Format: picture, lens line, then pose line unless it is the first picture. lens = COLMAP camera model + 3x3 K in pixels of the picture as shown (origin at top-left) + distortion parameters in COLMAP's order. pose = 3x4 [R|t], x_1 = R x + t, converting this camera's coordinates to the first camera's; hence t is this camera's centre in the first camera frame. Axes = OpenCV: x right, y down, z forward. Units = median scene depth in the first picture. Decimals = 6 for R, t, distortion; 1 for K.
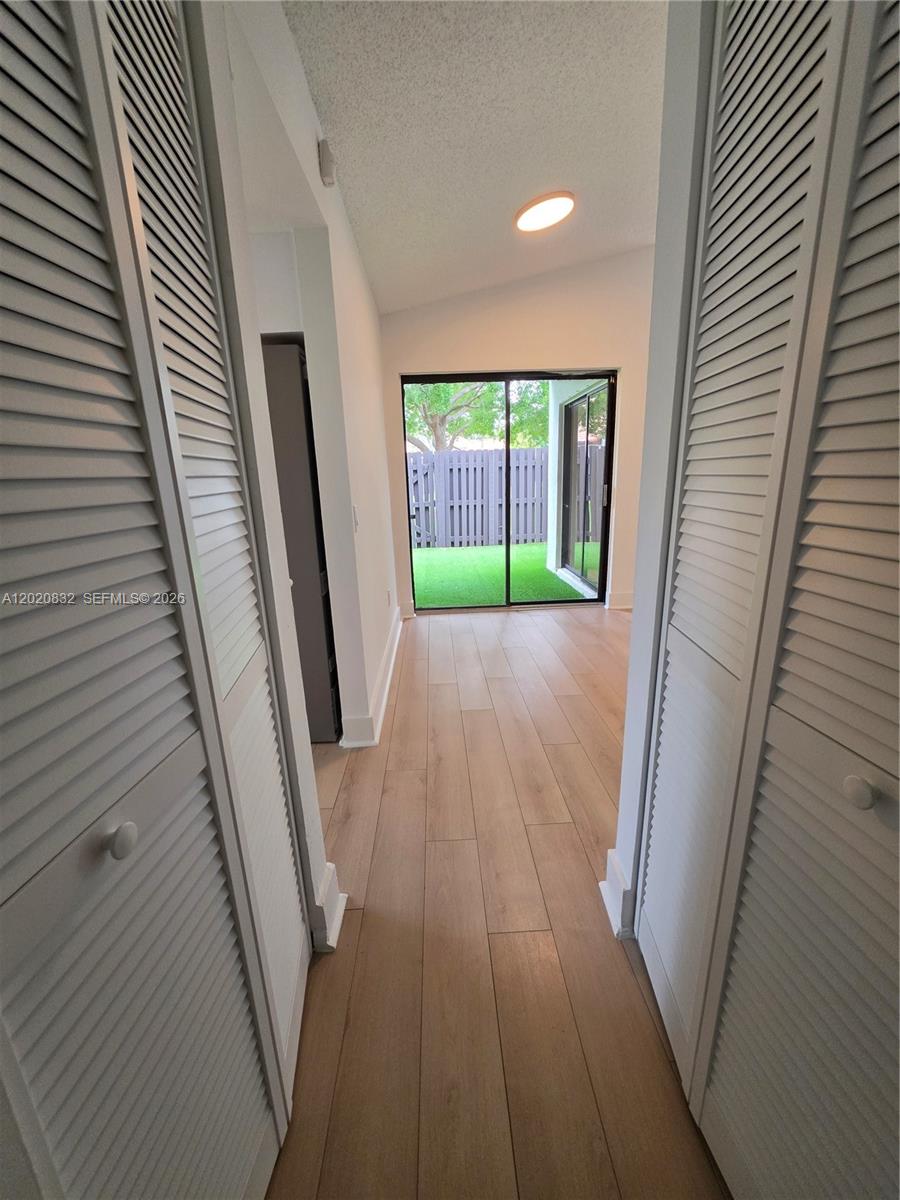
lens RADIAL K [[484.7, 0, 452.2], [0, 484.7, 603.1], [0, 0, 1]] dist [-0.003292, 0.000003]
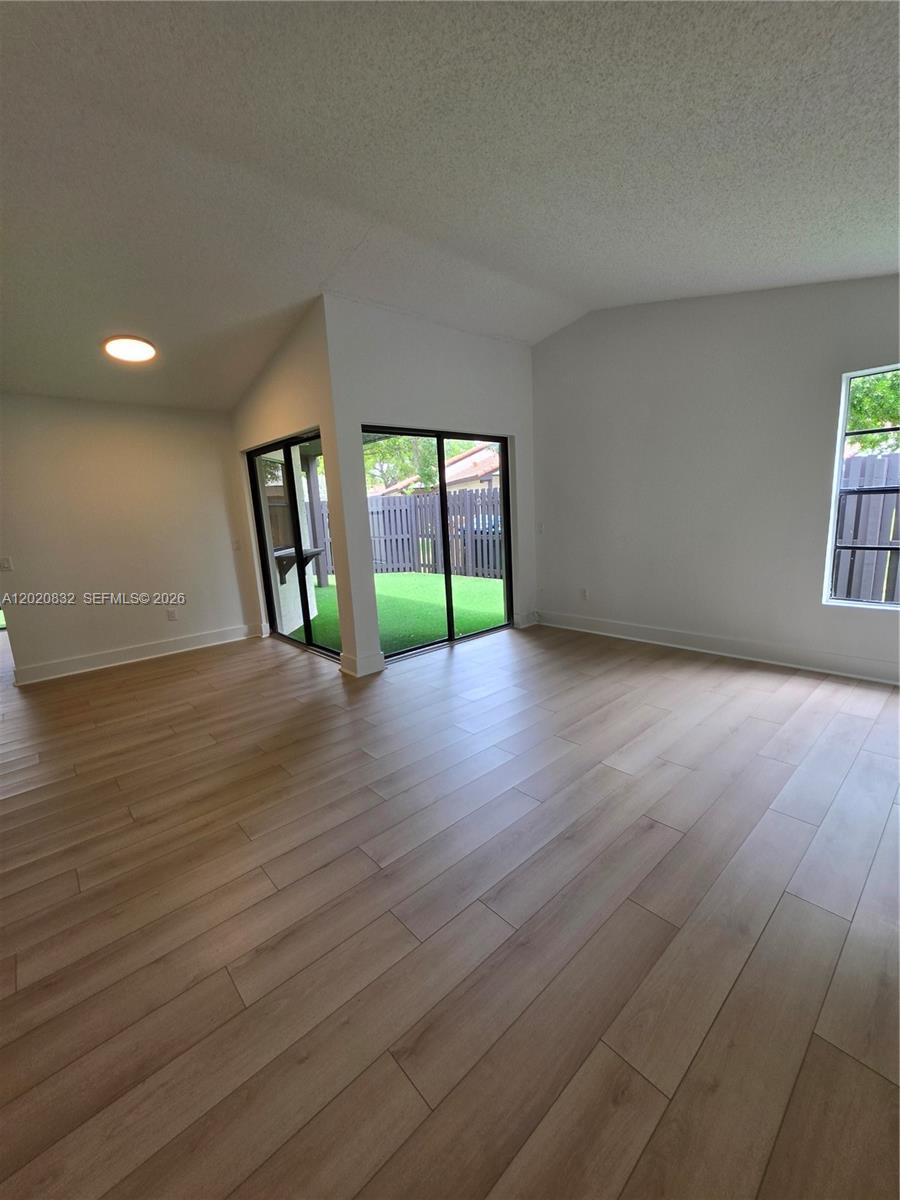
lens RADIAL K [[483.5, 0, 451.7], [0, 483.5, 601.7], [0, 0, 1]] dist [-0.004643, 0.000453]
pose [[0.638107, 0.148013, -0.755587, 0.819210], [-0.168375, 0.984421, 0.050644, -0.143914], [0.751312, 0.094906, 0.653087, 0.373329]]
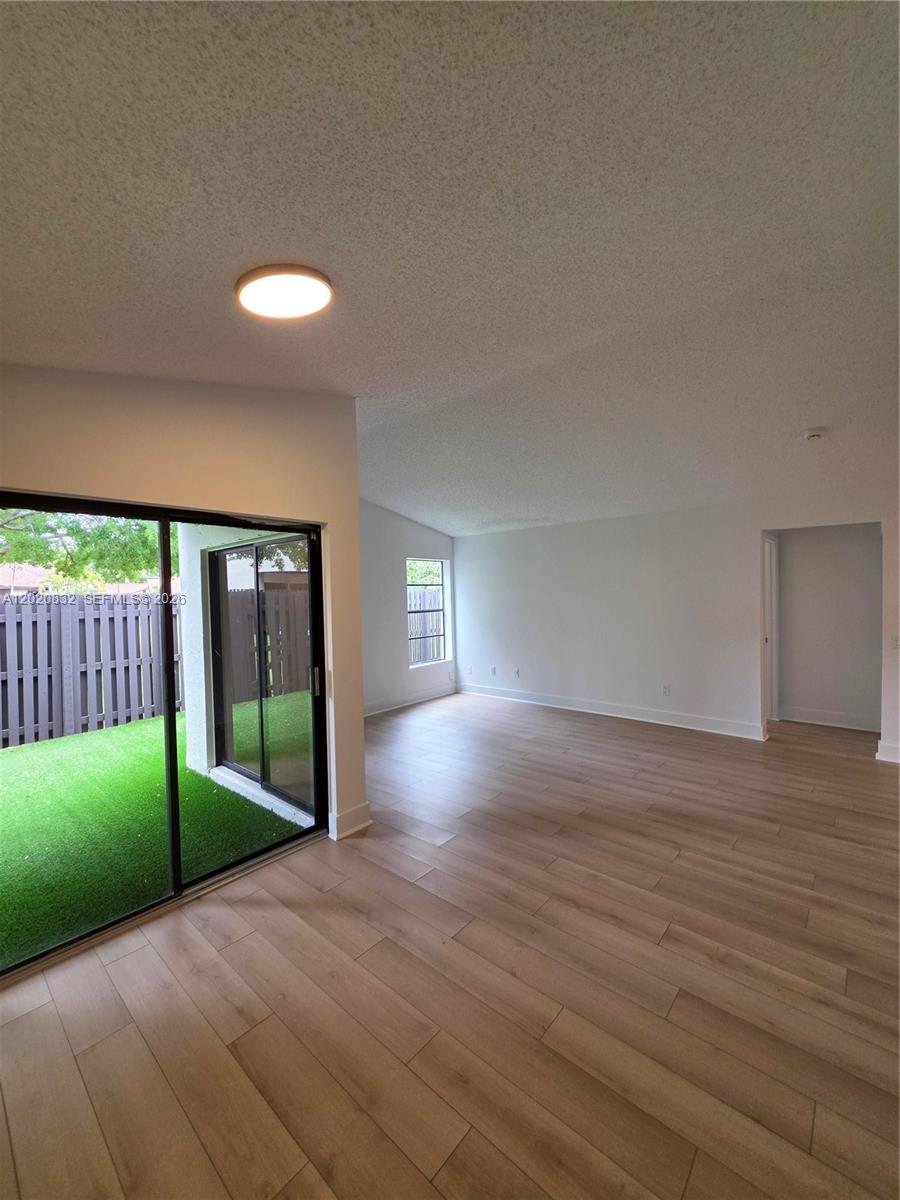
lens RADIAL K [[483.5, 0, 451.7], [0, 483.5, 601.7], [0, 0, 1]] dist [-0.004643, 0.000453]
pose [[0.690959, 0.002753, 0.722889, -0.049583], [0.186625, 0.965415, -0.182059, -0.114534], [-0.698389, 0.260705, 0.666548, 0.230055]]
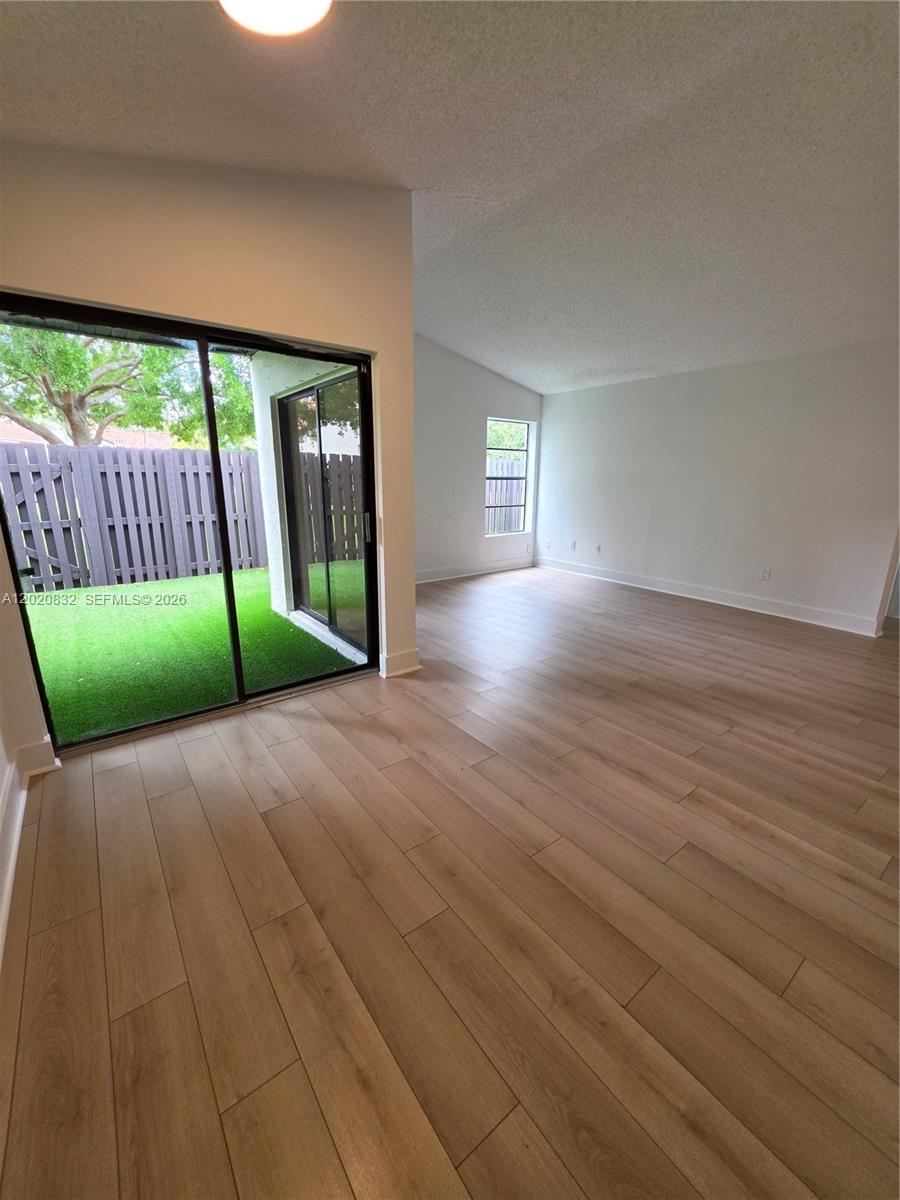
lens RADIAL K [[484.7, 0, 452.2], [0, 484.7, 603.1], [0, 0, 1]] dist [-0.003292, 0.000003]
pose [[0.820894, -0.107719, 0.560829, -0.001004], [0.112116, 0.993337, 0.026686, -0.077938], [-0.559967, 0.040972, 0.827501, 0.225064]]
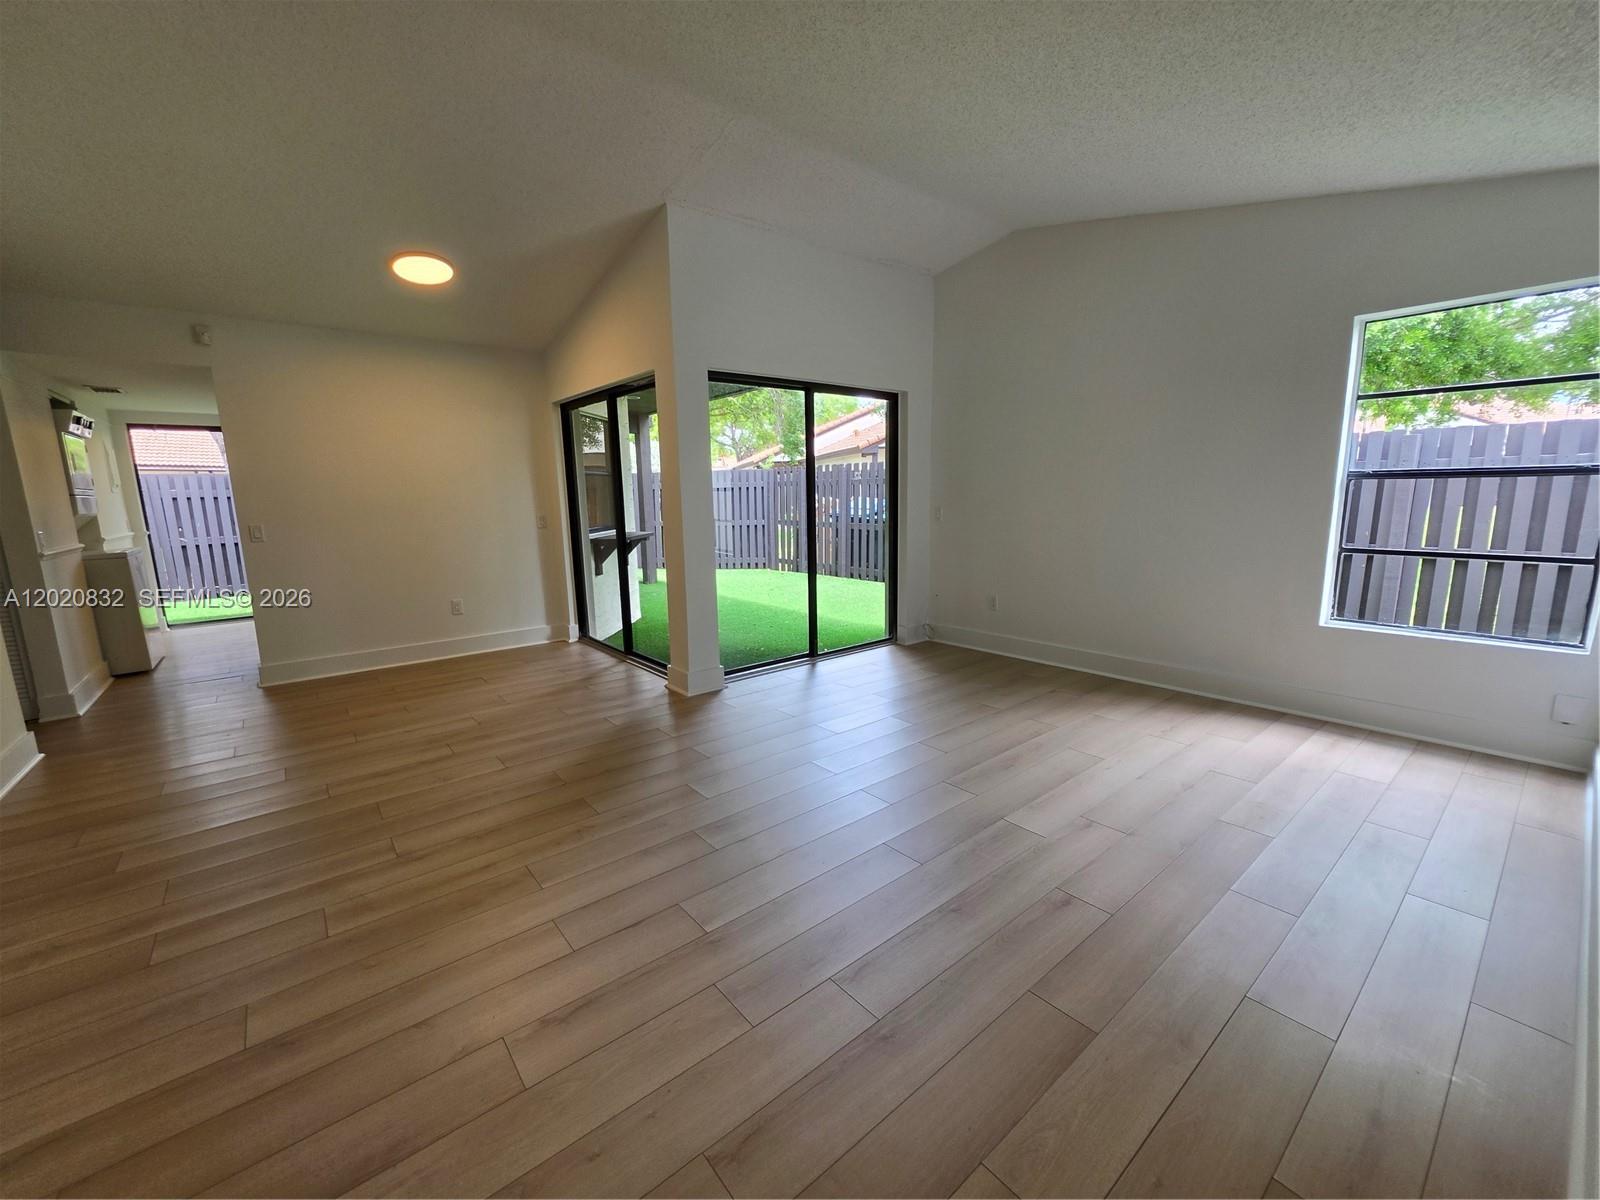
lens RADIAL K [[642.2, 0, 786.7], [0, 642.2, 597.3], [0, 0, 1]] dist [-0.001830, -0.000454]
pose [[0.593628, 0.153774, -0.789911, 0.829472], [-0.206888, 0.977743, 0.034861, -0.133971], [0.777691, 0.142729, 0.612230, 0.371354]]
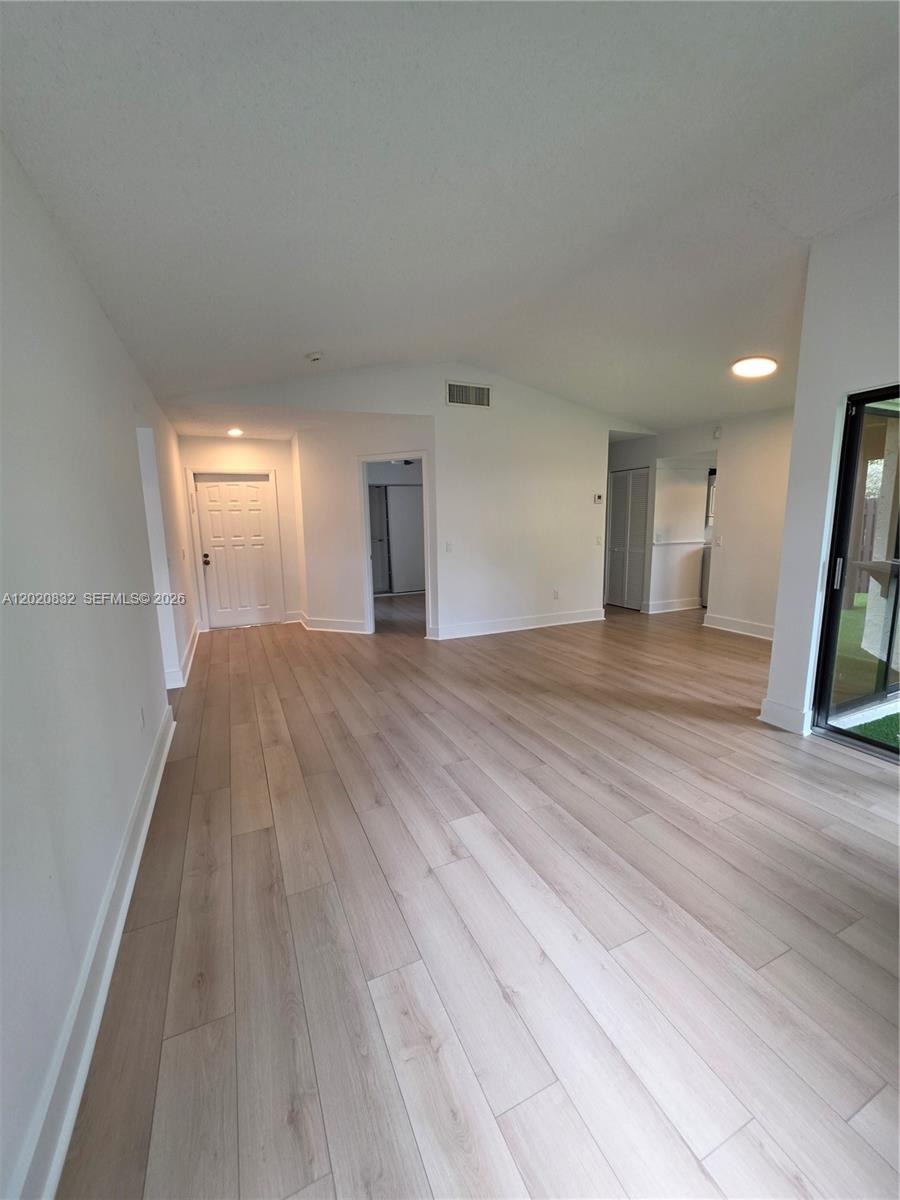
lens RADIAL K [[484.7, 0, 452.2], [0, 484.7, 603.1], [0, 0, 1]] dist [-0.003292, 0.000003]
pose [[-0.923081, 0.113009, -0.367627, 0.753047], [-0.051457, 0.910975, 0.409239, -0.301537], [0.381147, 0.396678, -0.835089, 0.964208]]
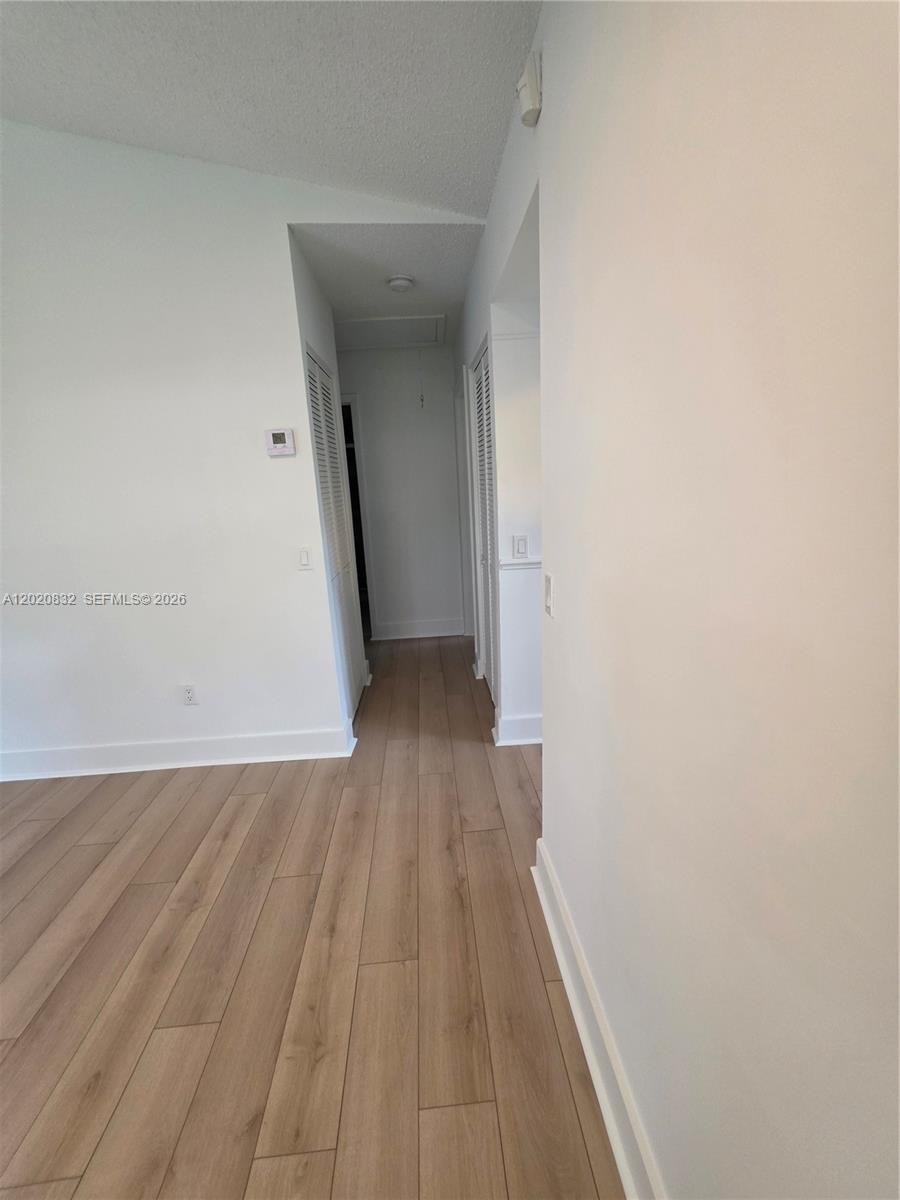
lens RADIAL K [[483.5, 0, 451.7], [0, 483.5, 601.7], [0, 0, 1]] dist [-0.004643, 0.000453]
pose [[-0.996321, 0.085637, -0.003269, -0.022541], [0.073129, 0.869453, 0.488572, -0.168752], [0.044682, 0.486536, -0.872517, 0.533605]]
